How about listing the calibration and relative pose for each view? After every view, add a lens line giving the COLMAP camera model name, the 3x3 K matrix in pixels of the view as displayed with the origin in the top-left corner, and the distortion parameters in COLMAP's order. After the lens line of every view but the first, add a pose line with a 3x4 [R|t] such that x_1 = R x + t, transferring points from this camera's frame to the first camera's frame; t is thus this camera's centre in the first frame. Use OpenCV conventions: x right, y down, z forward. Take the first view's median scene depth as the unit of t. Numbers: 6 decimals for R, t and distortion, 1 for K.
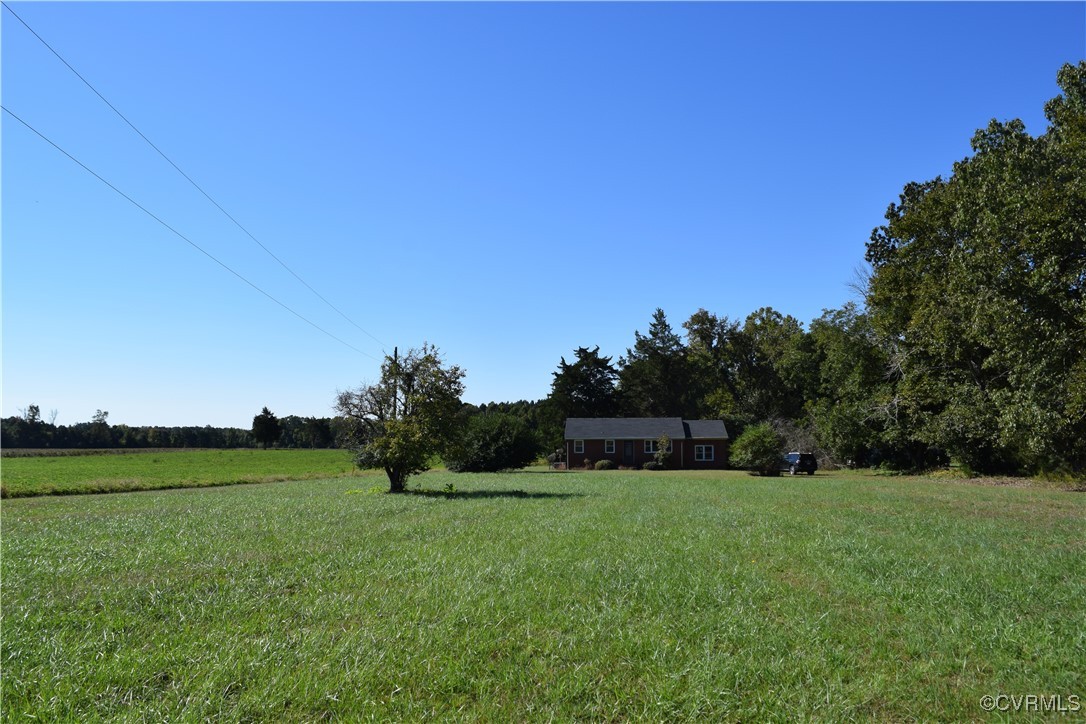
lens RADIAL K [[841.6, 0, 543.1], [0, 841.6, 359.7], [0, 0, 1]] dist [-0.078626, 0.002547]
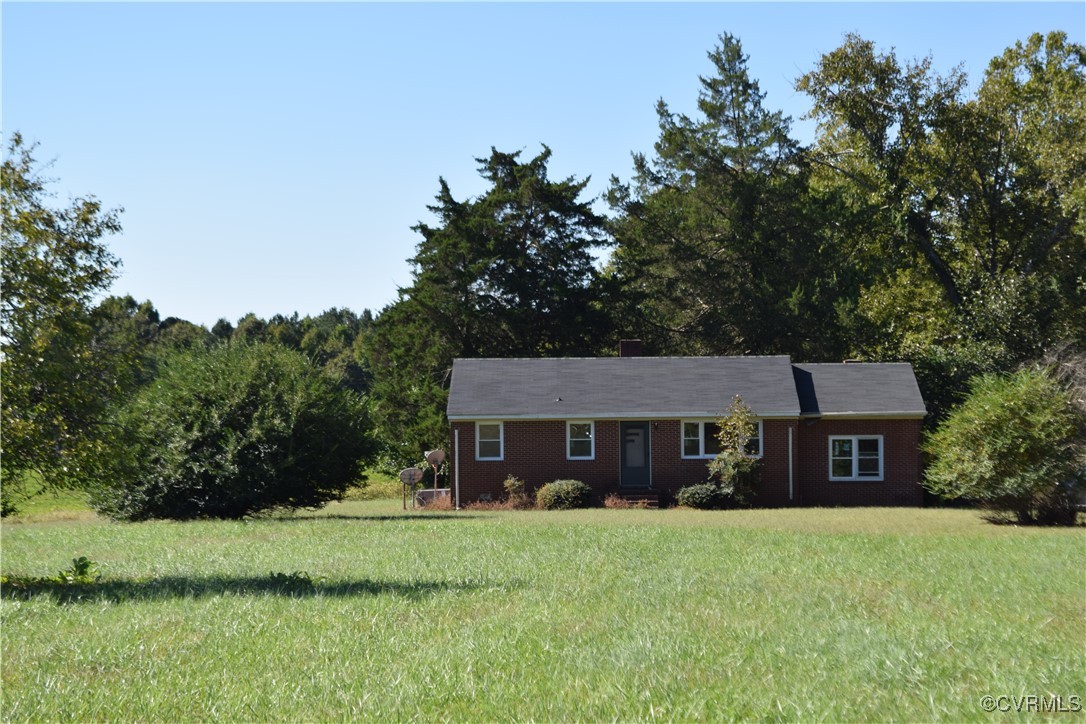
lens RADIAL K [[2437.3, 0, 542.9], [0, 2437.3, 363.5], [0, 0, 1]] dist [0.119357, 0.000000]
pose [[0.998318, -0.005971, 0.057670, 0.006682], [0.001894, 0.997511, 0.070490, 0.001962], [-0.057947, -0.070262, 0.995844, 0.015564]]
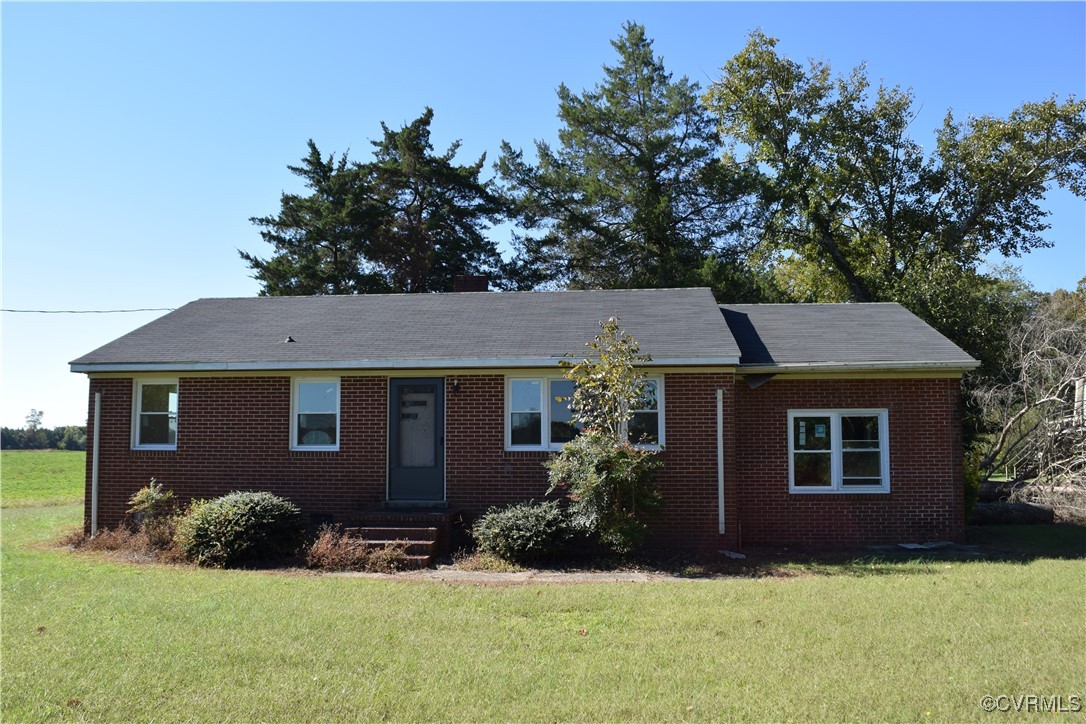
lens RADIAL K [[841.6, 0, 542.0], [0, 841.6, 358.3], [0, 0, 1]] dist [-0.078626, 0.002547]
pose [[0.999922, -0.002580, -0.012213, 0.117667], [0.002485, 0.999967, -0.007790, 0.083807], [0.012232, 0.007759, 0.999895, 0.743187]]
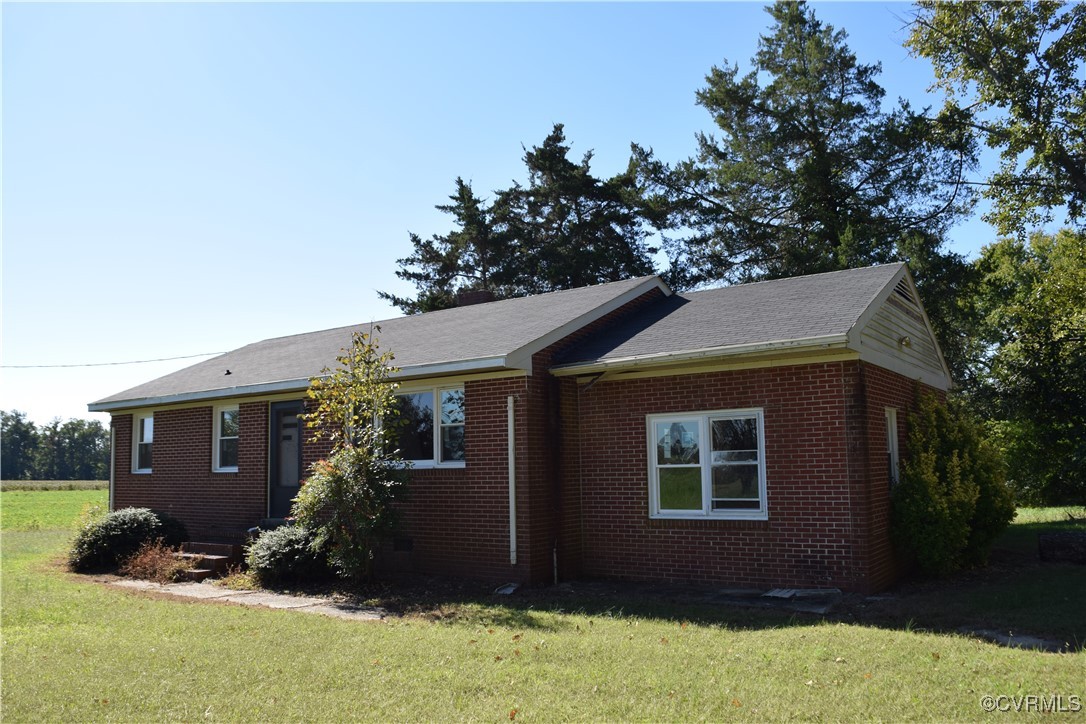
lens RADIAL K [[841.6, 0, 546.0], [0, 841.6, 366.6], [0, 0, 1]] dist [-0.078626, 0.002547]
pose [[0.863501, -0.077868, -0.498300, 0.220455], [0.067546, 0.996964, -0.038742, 0.089314], [0.499804, -0.000204, 0.866139, 0.784853]]
